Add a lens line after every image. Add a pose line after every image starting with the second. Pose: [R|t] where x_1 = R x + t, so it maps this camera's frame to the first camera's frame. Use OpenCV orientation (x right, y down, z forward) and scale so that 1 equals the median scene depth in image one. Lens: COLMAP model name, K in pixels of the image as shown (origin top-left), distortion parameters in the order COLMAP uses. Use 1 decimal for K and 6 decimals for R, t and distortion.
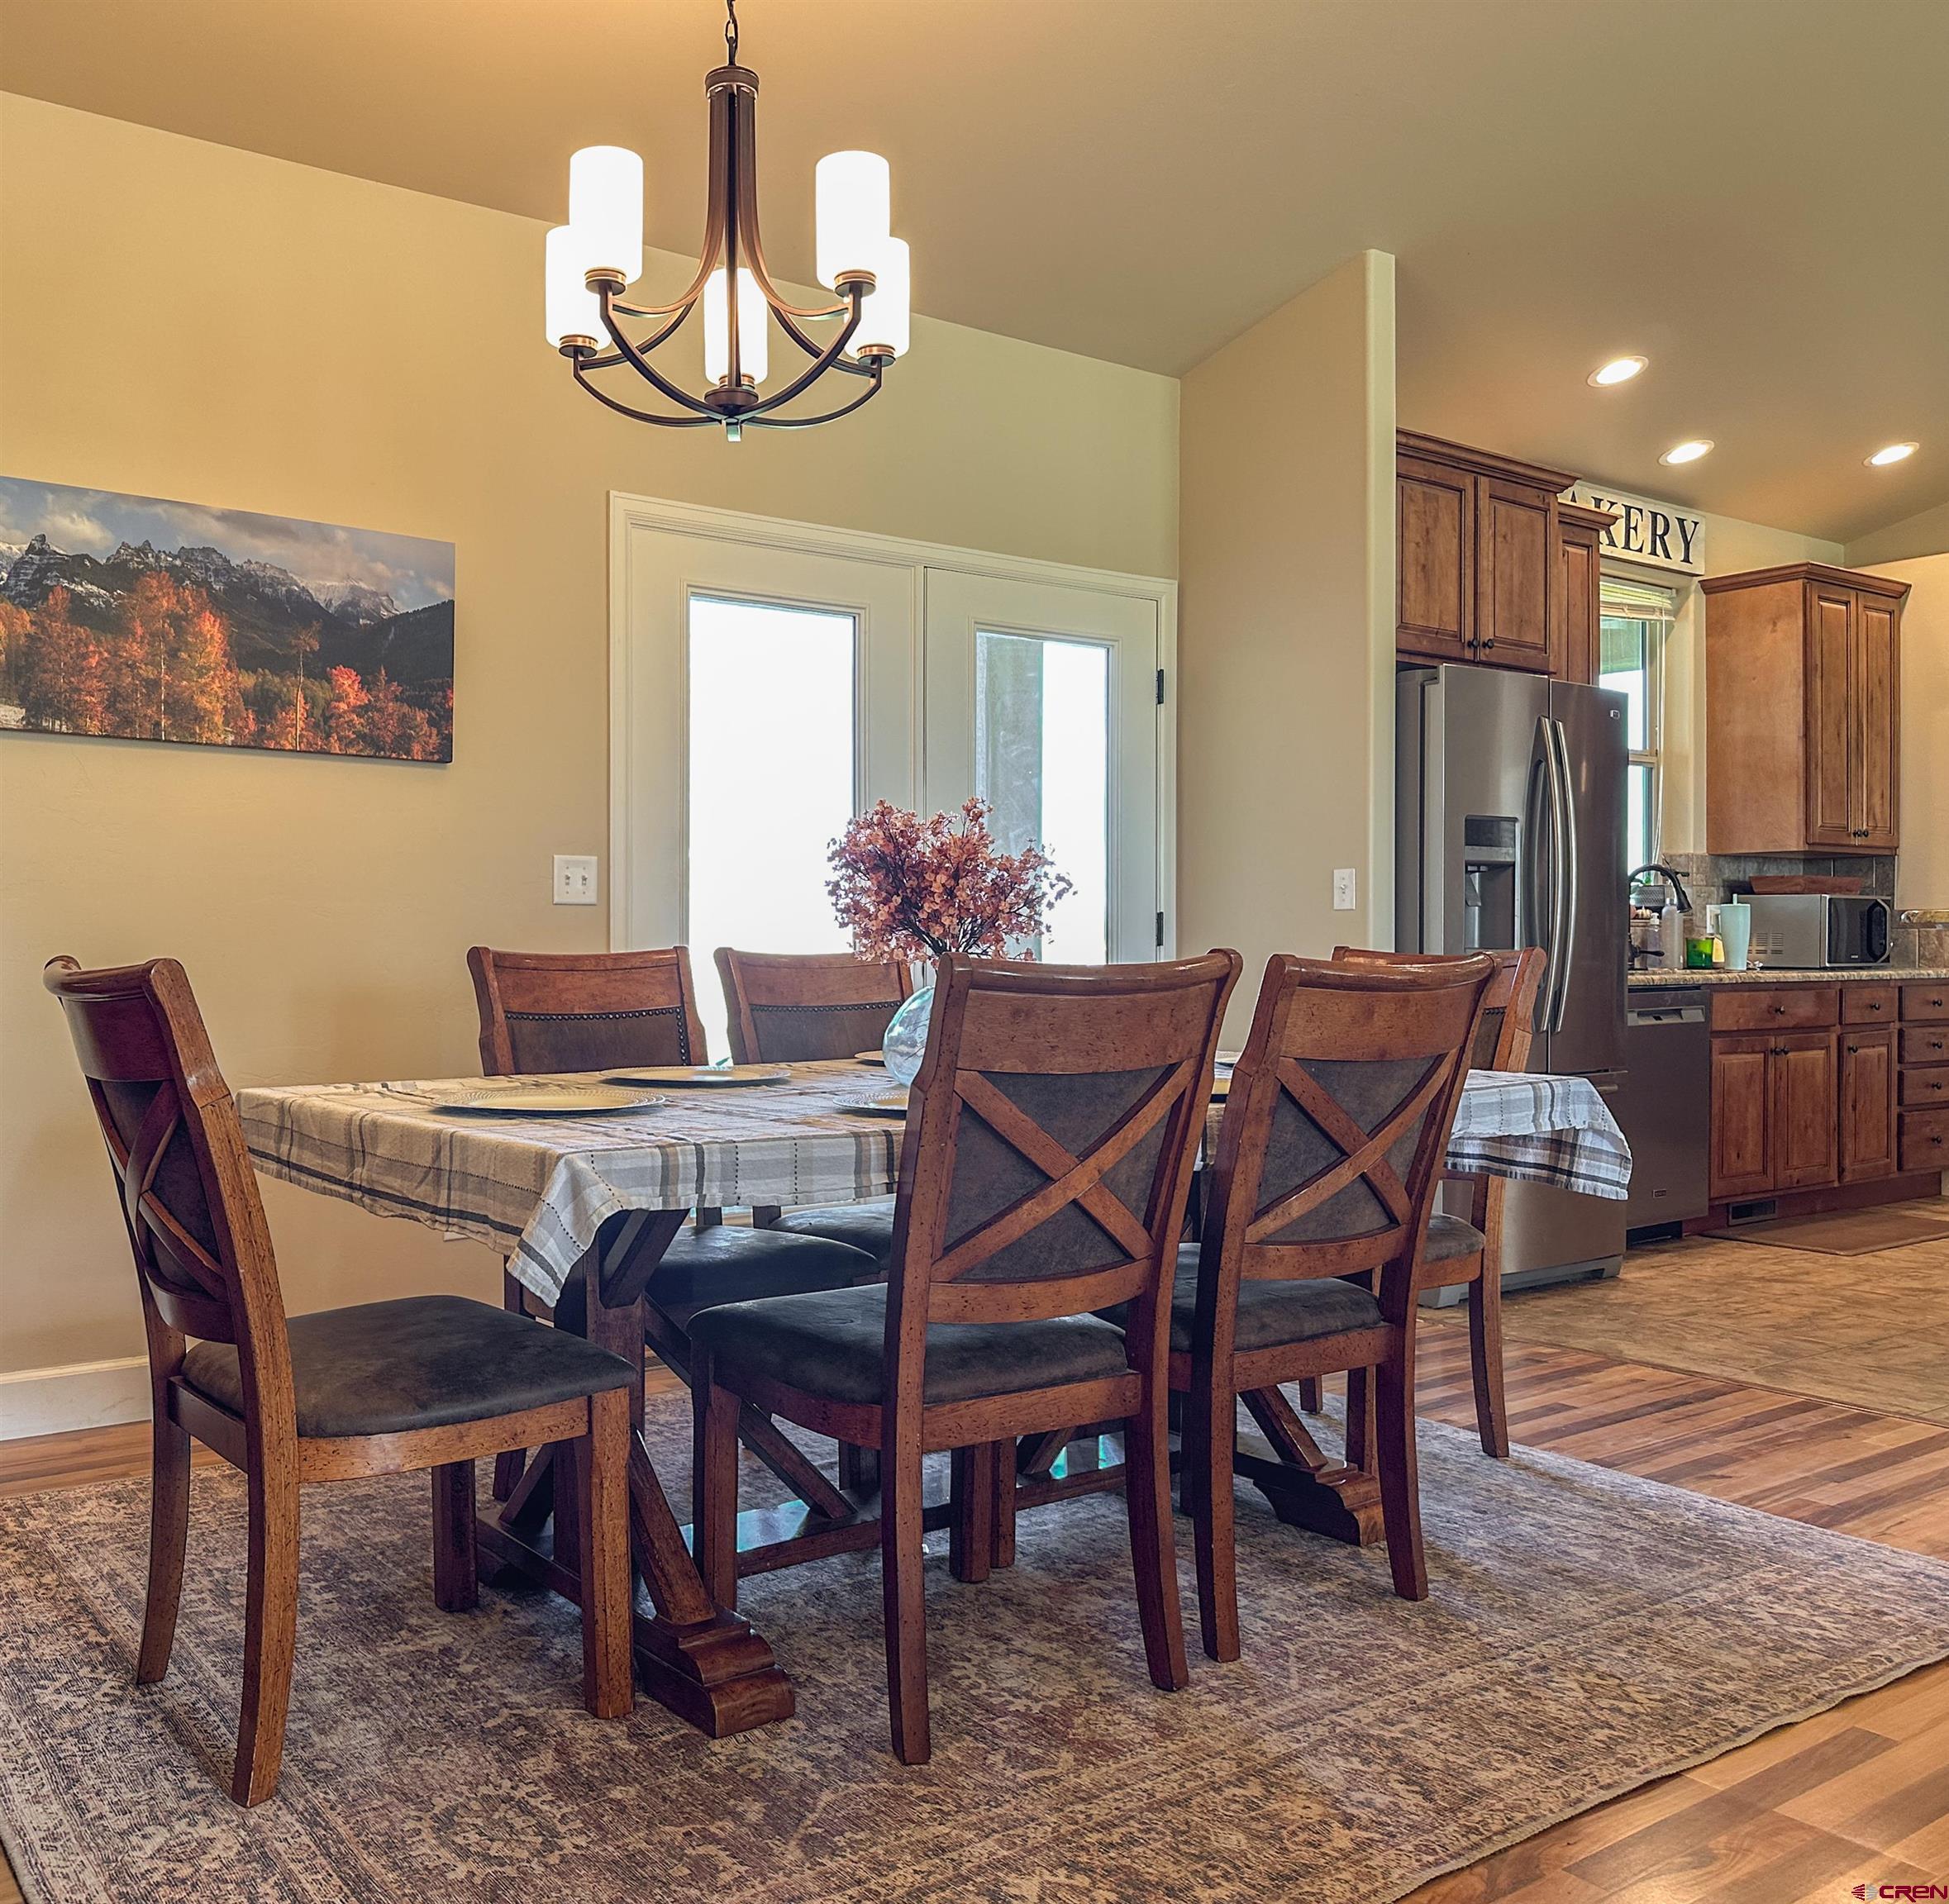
lens RADIAL K [[1877.6, 0, 563.1], [0, 1877.6, 957.6], [0, 0, 1]] dist [-0.012183, 0.019190]
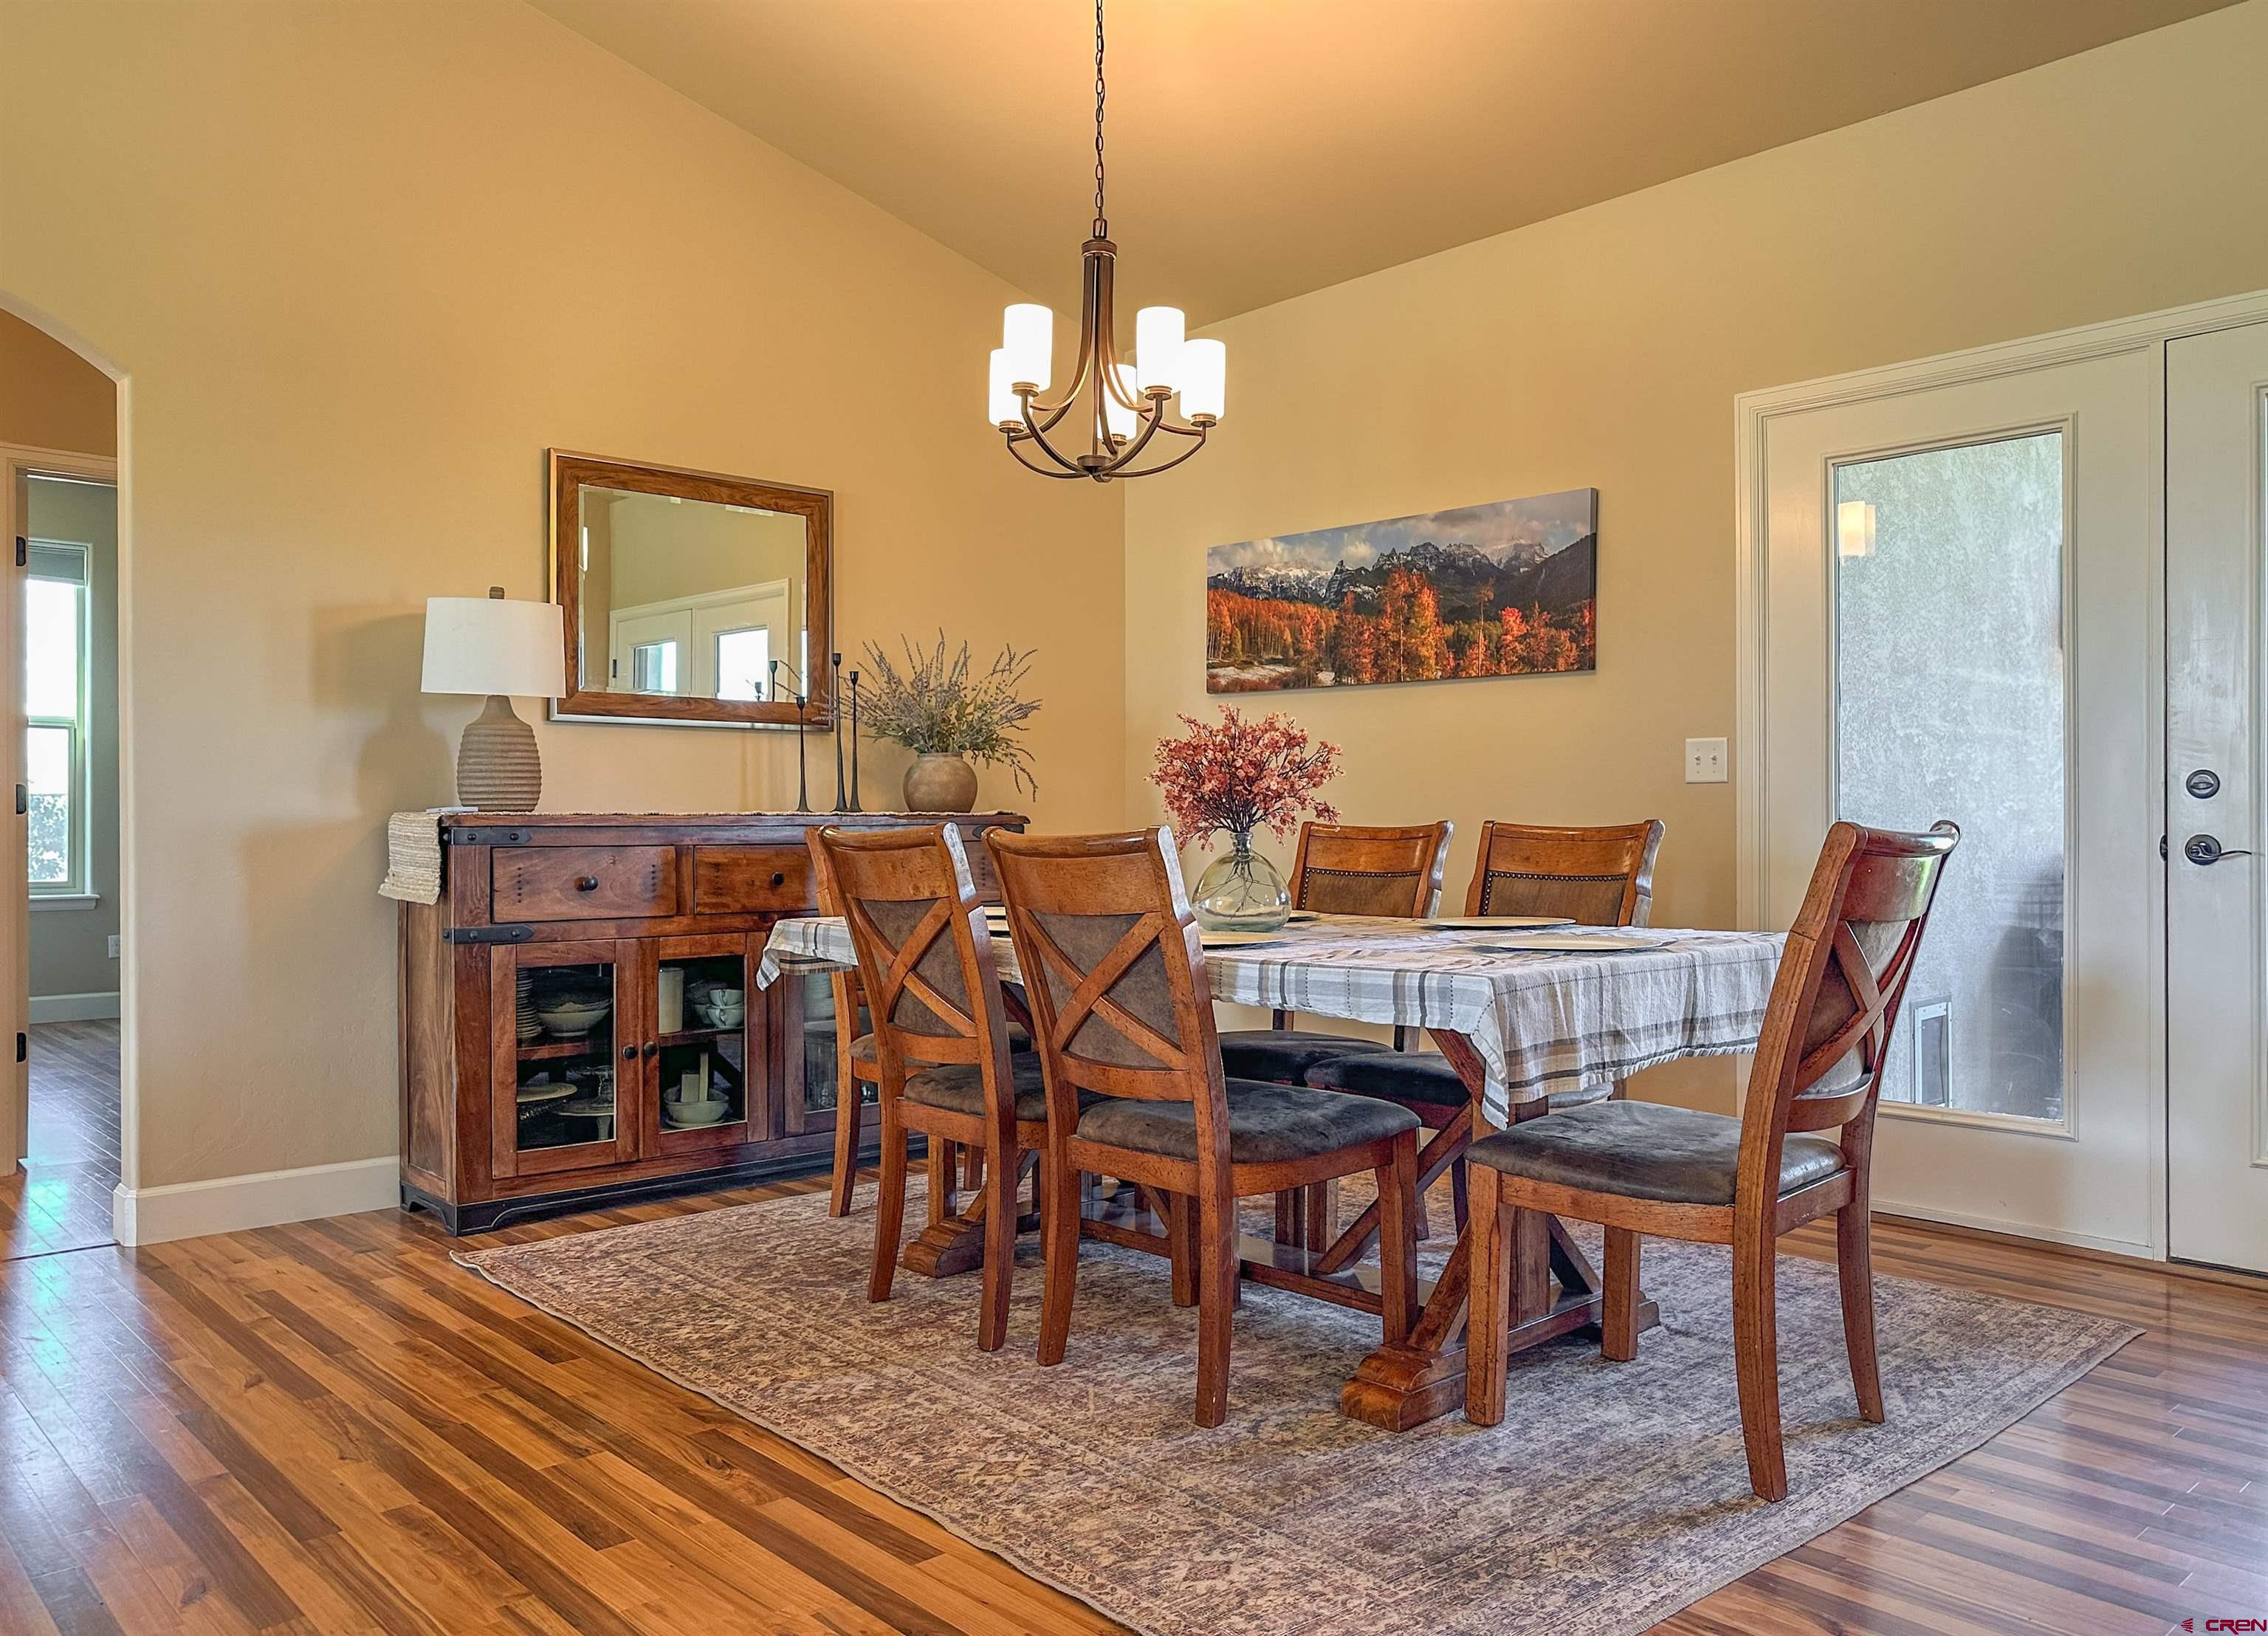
lens RADIAL K [[1607.6, 0, 1187.2], [0, 1607.6, 833.4], [0, 0, 1]] dist [0.049693, -0.036349]
pose [[0.192452, 0.006352, -0.981286, 1.021447], [-0.004077, 0.999976, 0.005673, -0.002780], [0.981298, 0.002909, 0.192473, 0.605856]]
